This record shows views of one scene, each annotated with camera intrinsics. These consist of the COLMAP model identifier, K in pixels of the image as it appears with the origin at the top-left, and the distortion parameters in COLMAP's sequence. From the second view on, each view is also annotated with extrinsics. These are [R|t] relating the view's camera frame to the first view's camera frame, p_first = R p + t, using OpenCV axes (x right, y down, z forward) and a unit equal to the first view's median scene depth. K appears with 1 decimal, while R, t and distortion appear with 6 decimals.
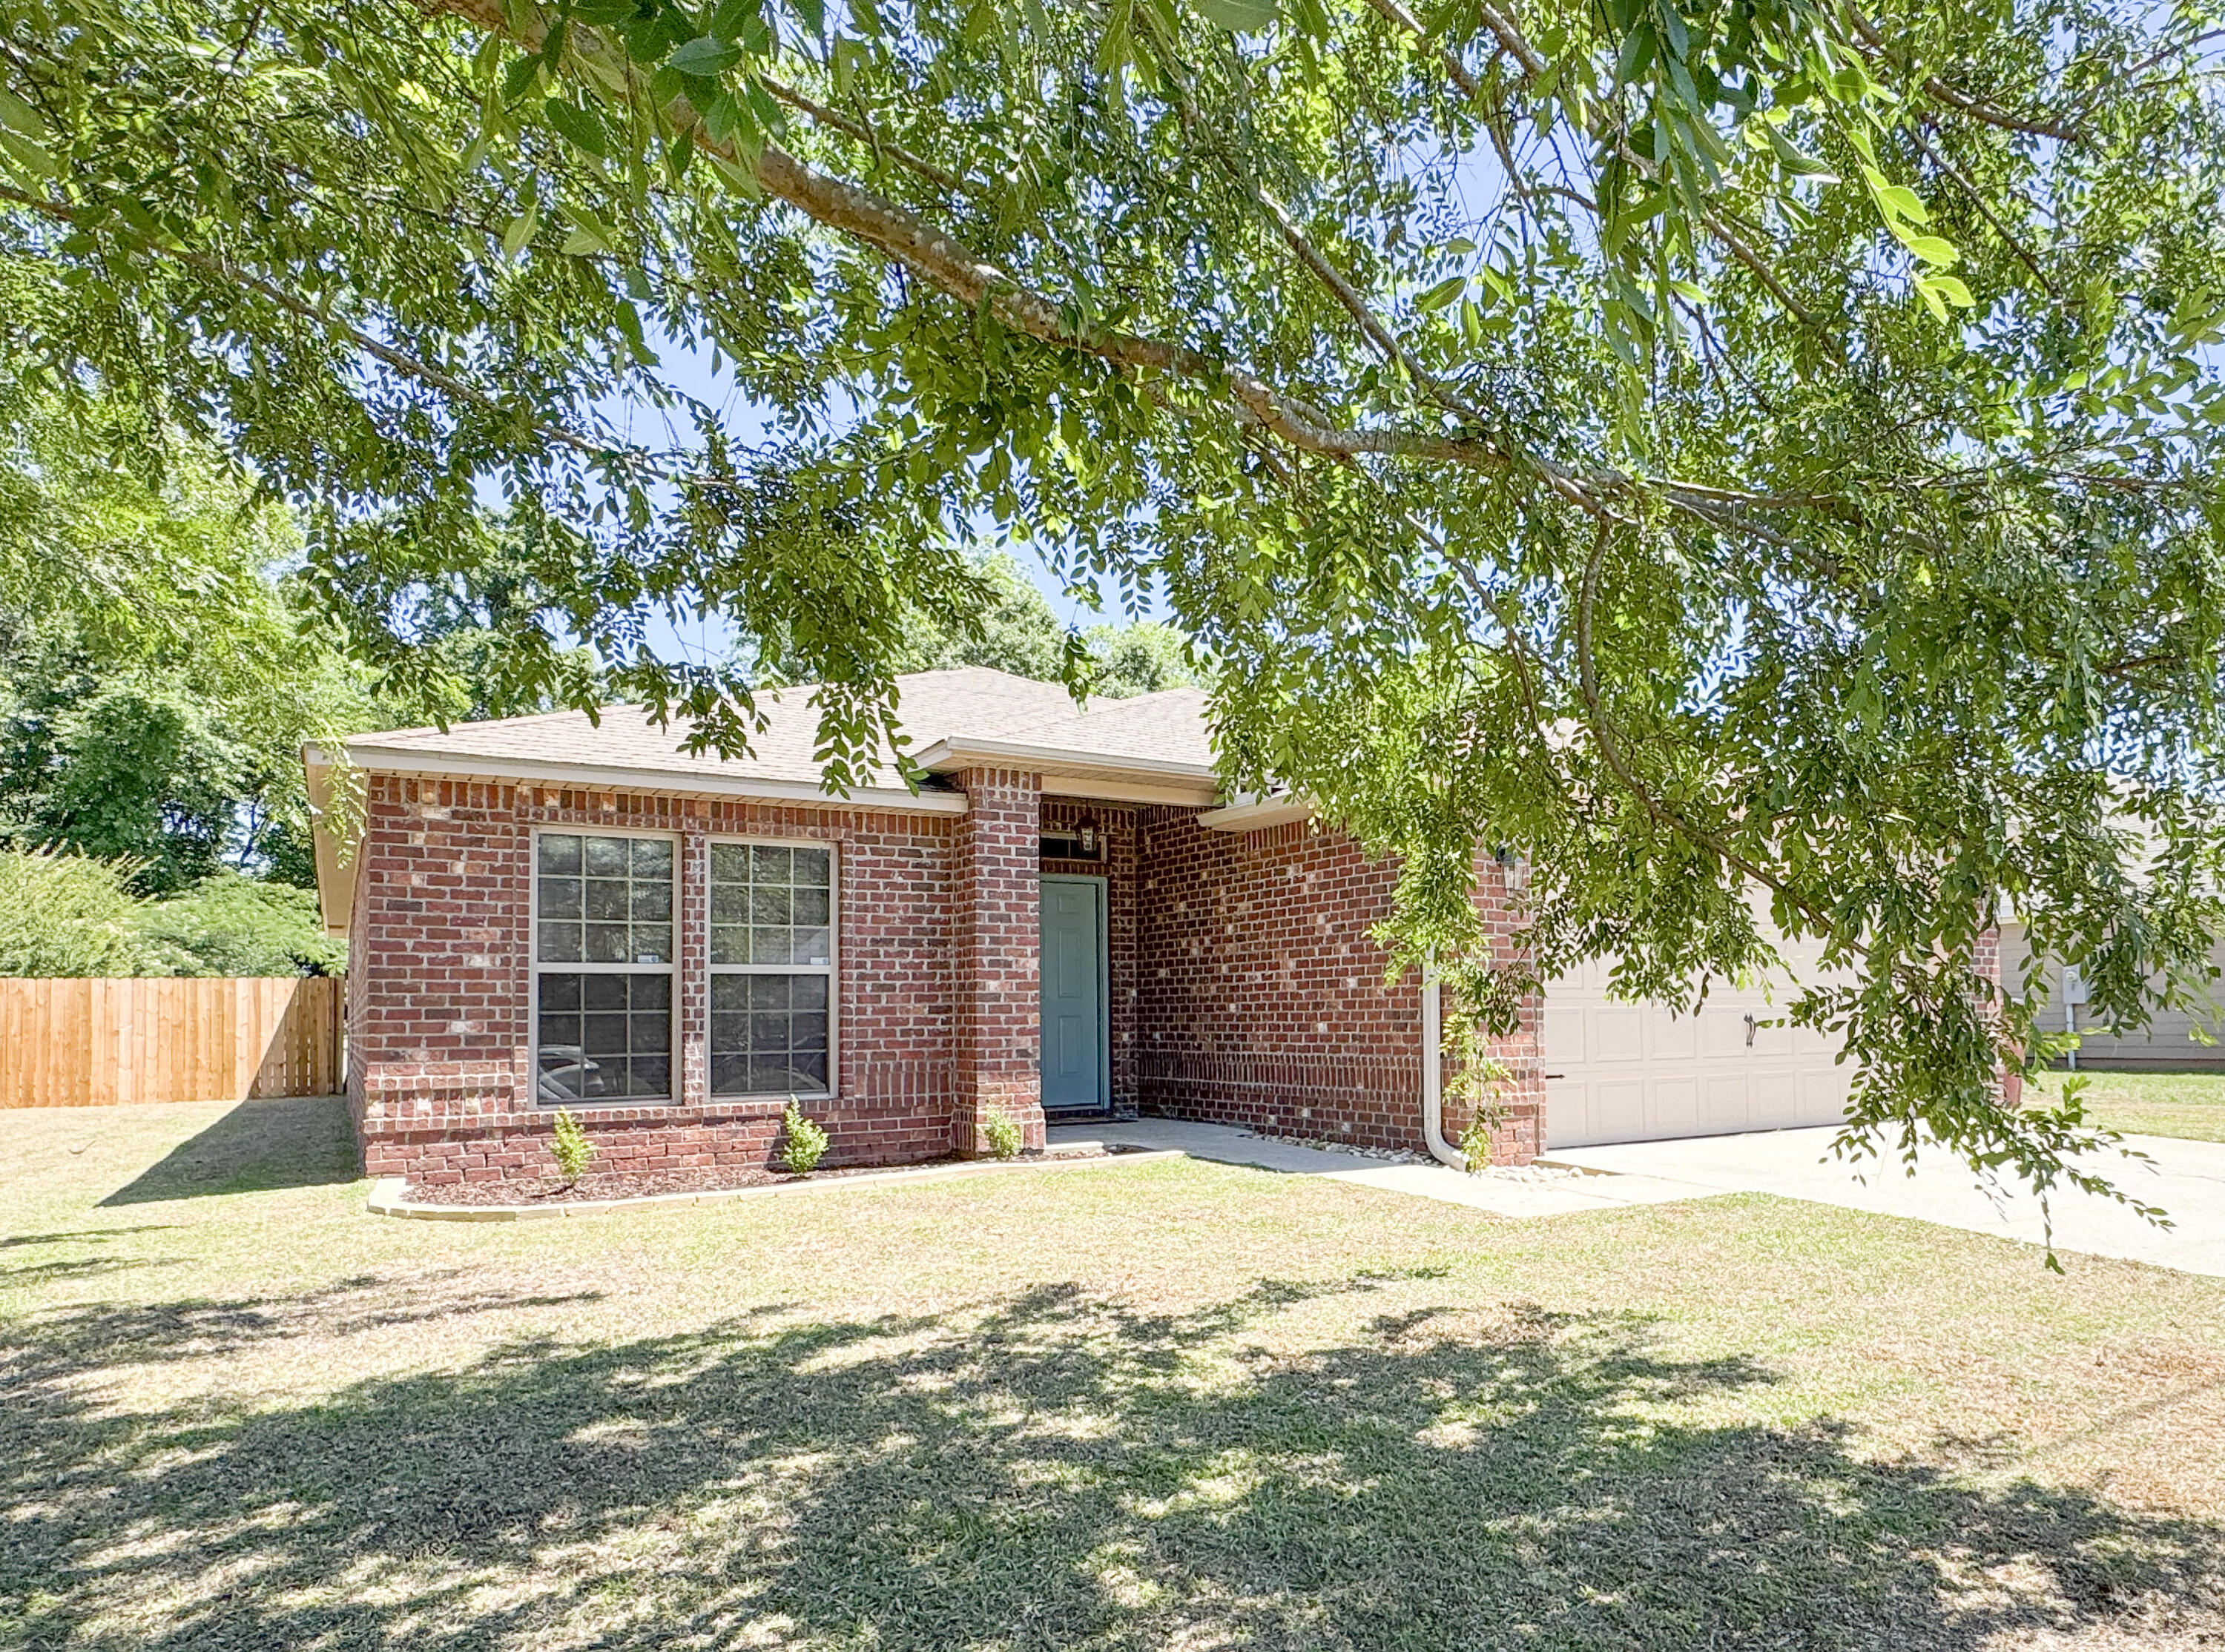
lens RADIAL K [[1401.2, 0, 1348.8], [0, 1401.2, 965.1], [0, 0, 1]] dist [-0.001250, -0.005310]
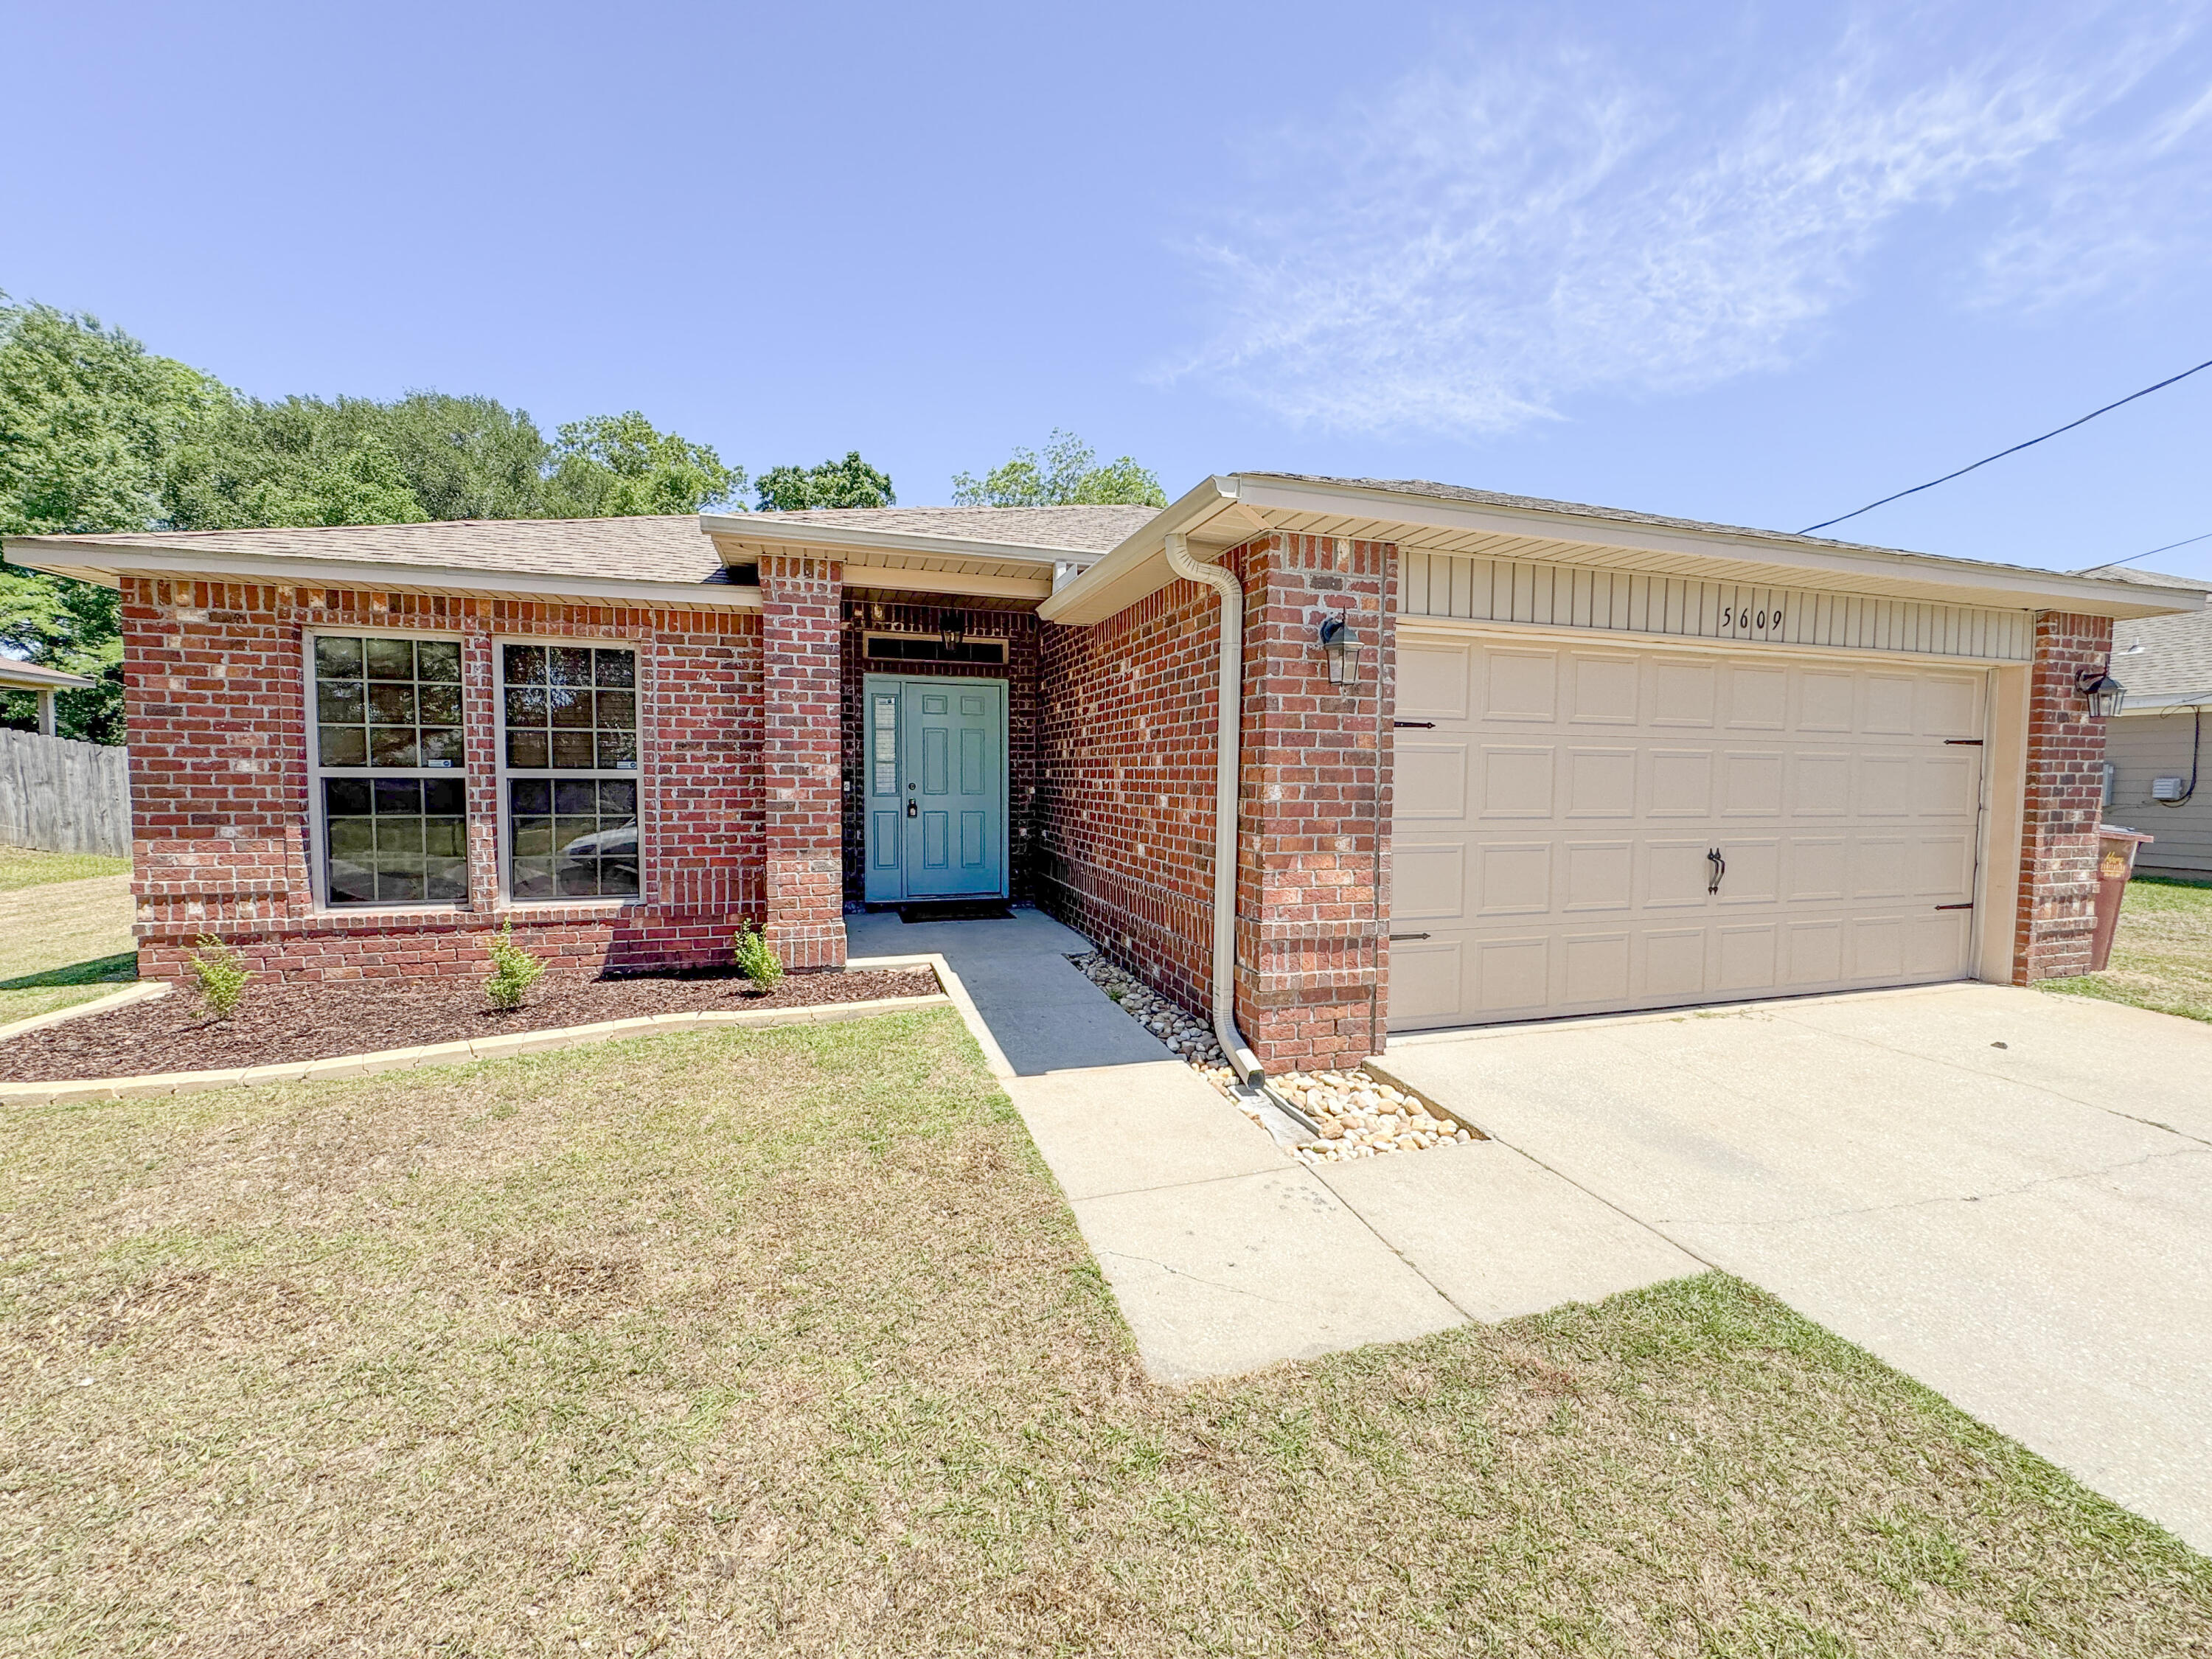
lens RADIAL K [[878.8, 0, 1107.9], [0, 878.8, 827.6], [0, 0, 1]] dist [-0.001491, 0.000246]
pose [[0.952112, 0.039265, -0.303216, 0.129926], [-0.009774, 0.995121, 0.098172, -0.022681], [0.305592, -0.090507, 0.947851, 0.503074]]
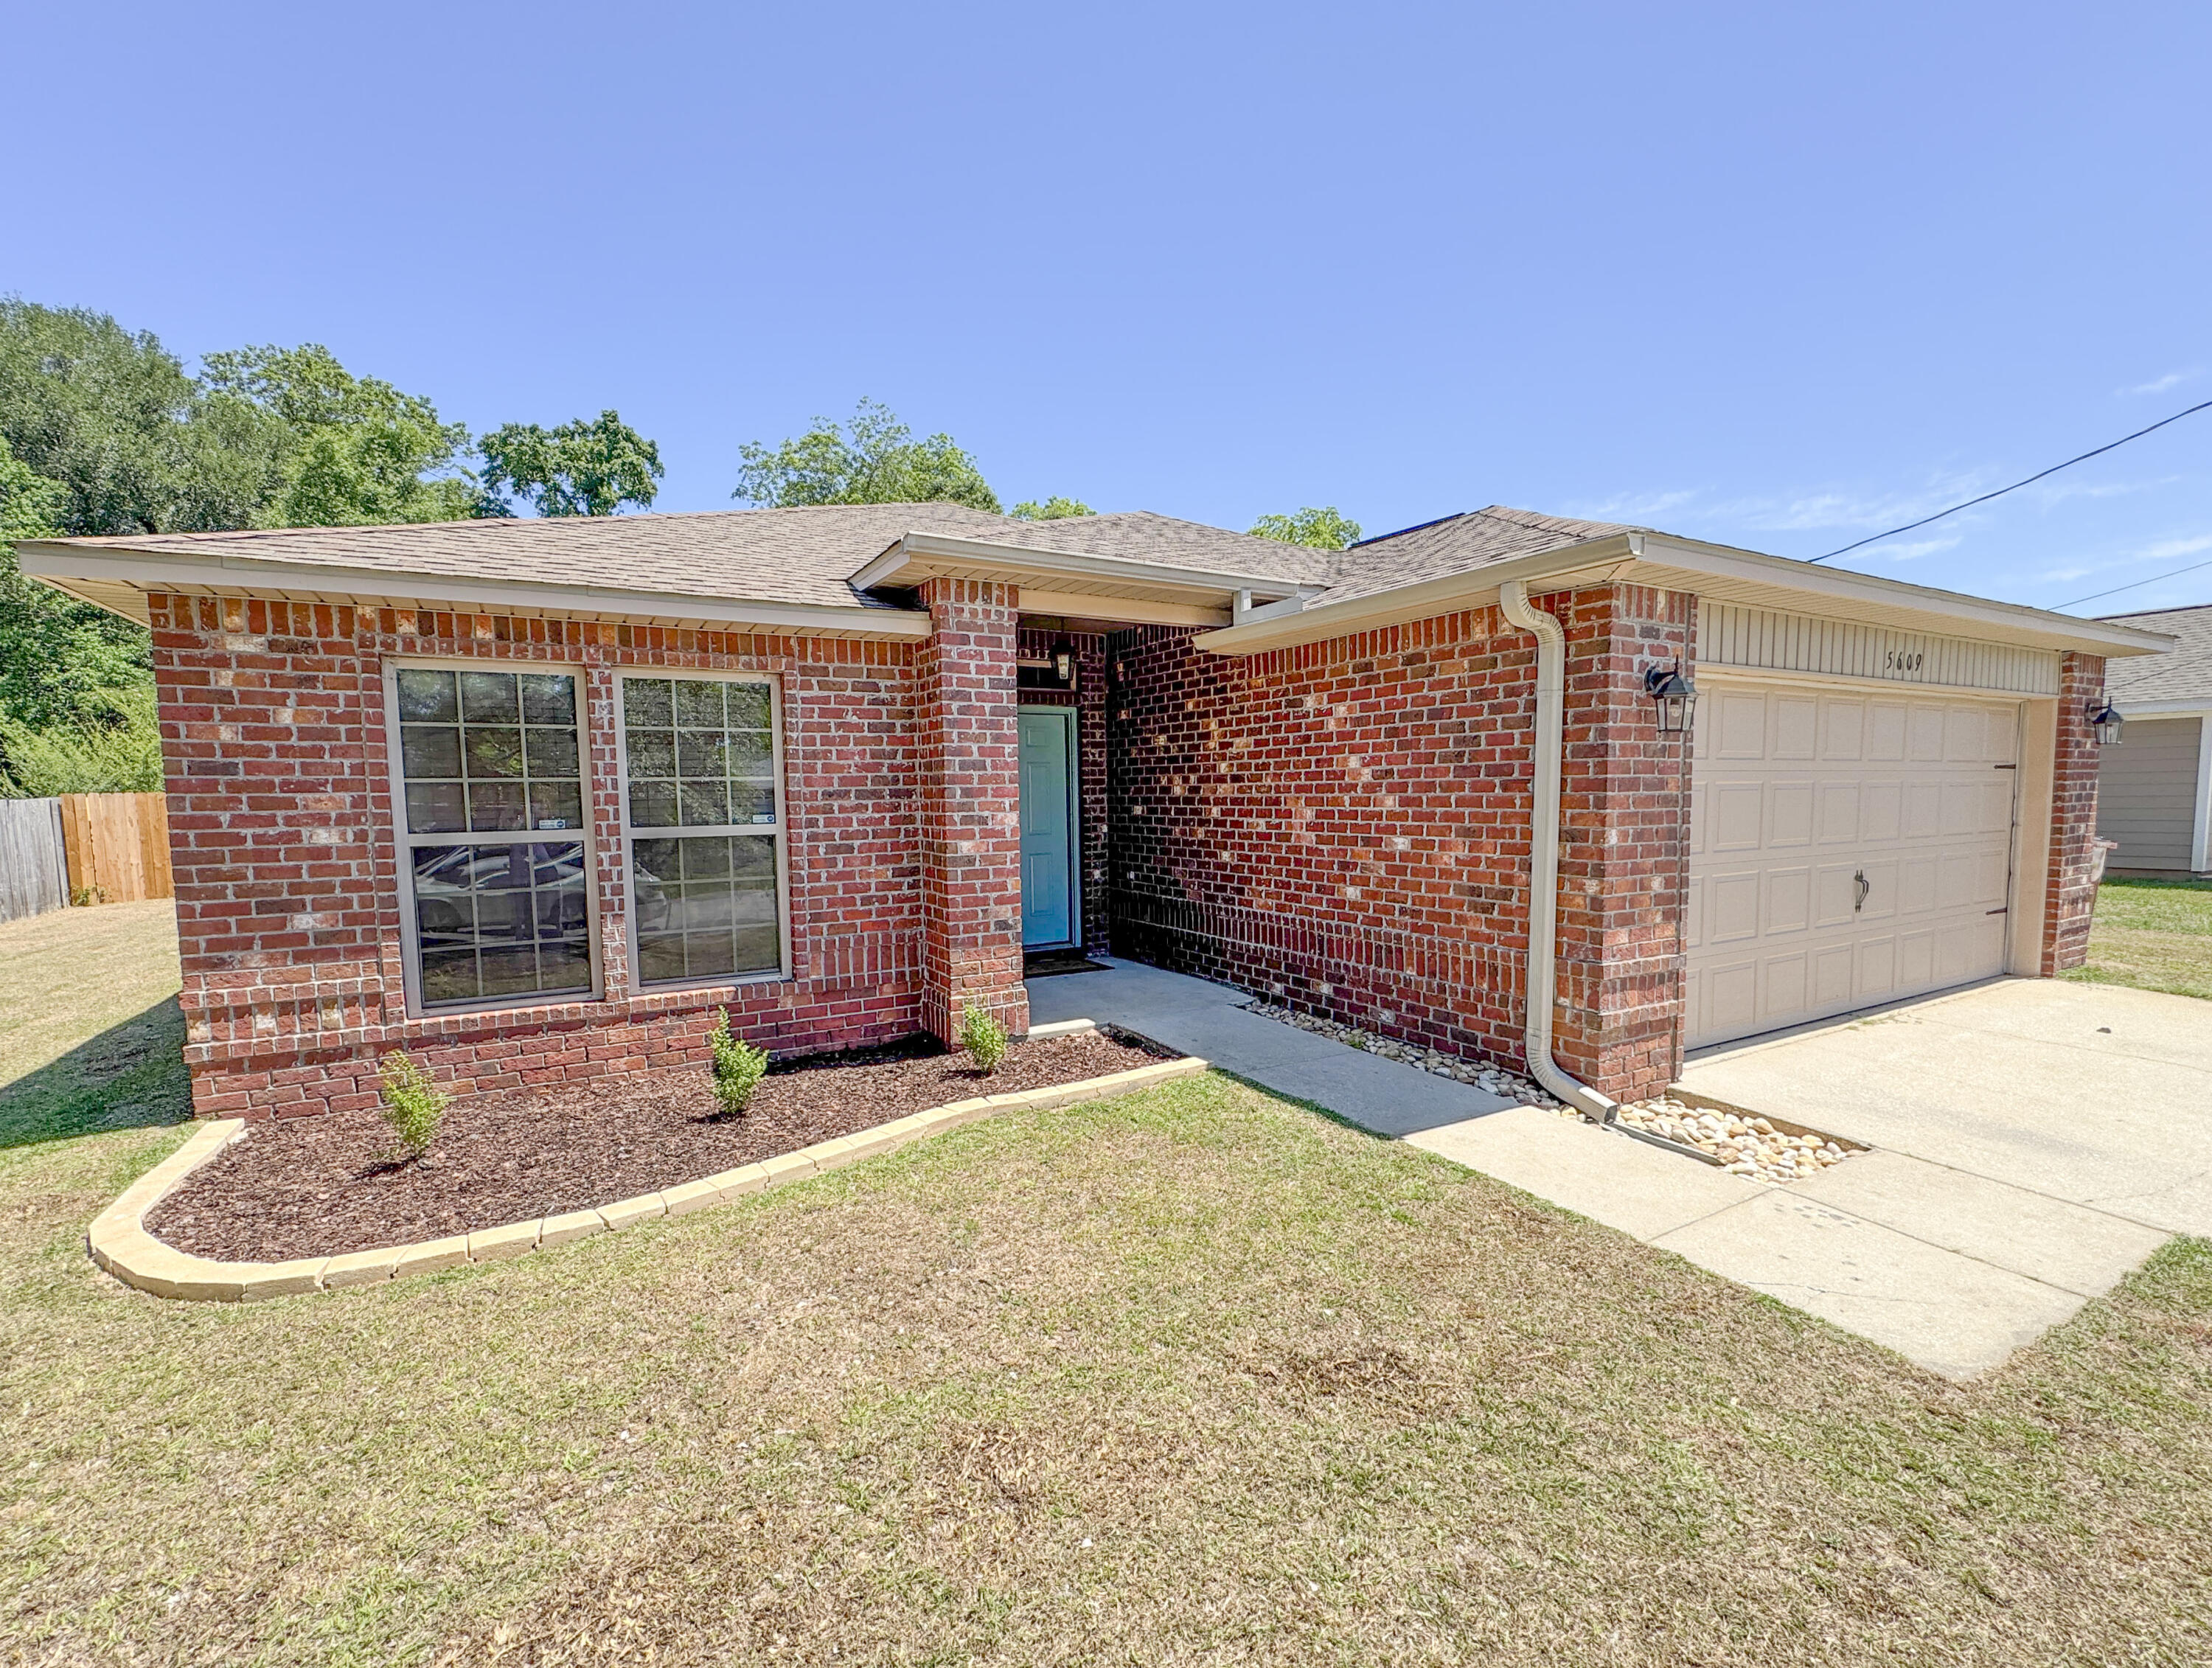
lens RADIAL K [[977.4, 0, 1097.9], [0, 977.4, 876.7], [0, 0, 1]] dist [-0.001300, 0.000045]
pose [[0.994869, 0.008335, -0.100828, -0.116137], [0.004265, 0.992259, 0.124109, -0.039601], [0.101082, -0.123902, 0.987133, 0.427431]]
